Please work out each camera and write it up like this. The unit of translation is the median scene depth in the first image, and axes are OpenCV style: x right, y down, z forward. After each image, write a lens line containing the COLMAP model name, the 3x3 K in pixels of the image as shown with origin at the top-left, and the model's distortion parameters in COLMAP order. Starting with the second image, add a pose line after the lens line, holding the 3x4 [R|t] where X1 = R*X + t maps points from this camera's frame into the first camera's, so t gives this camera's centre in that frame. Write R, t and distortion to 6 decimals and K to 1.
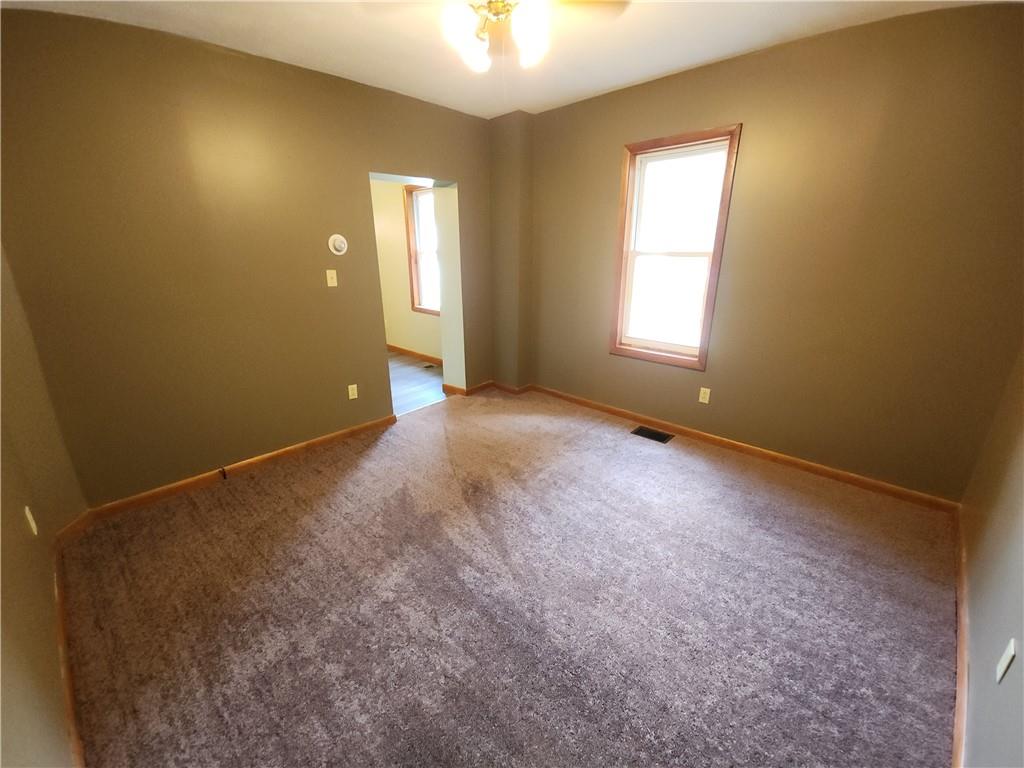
lens RADIAL K [[417.8, 0, 512.0], [0, 417.8, 384.0], [0, 0, 1]] dist [-0.000314, -0.000046]
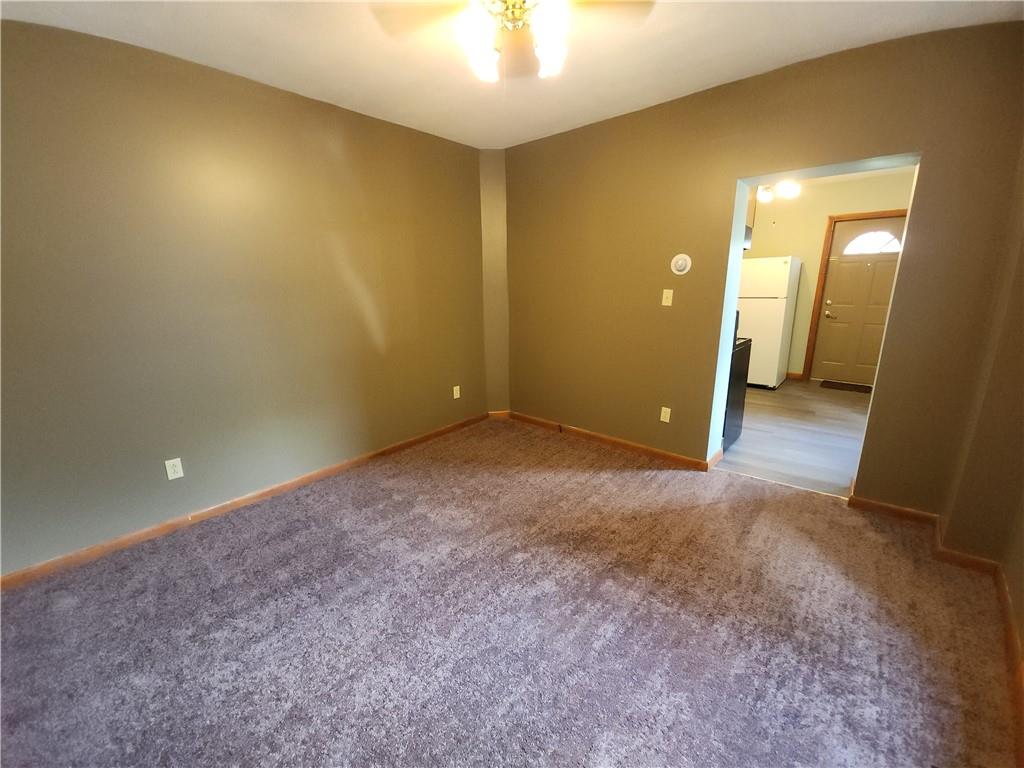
lens RADIAL K [[414.4, 0, 512.0], [0, 414.4, 384.0], [0, 0, 1]] dist [-0.000147, -0.000219]
pose [[0.049038, 0.240657, -0.969371, 0.566778], [-0.308504, 0.926731, 0.214465, -0.158264], [0.949958, 0.288538, 0.119689, 0.582677]]
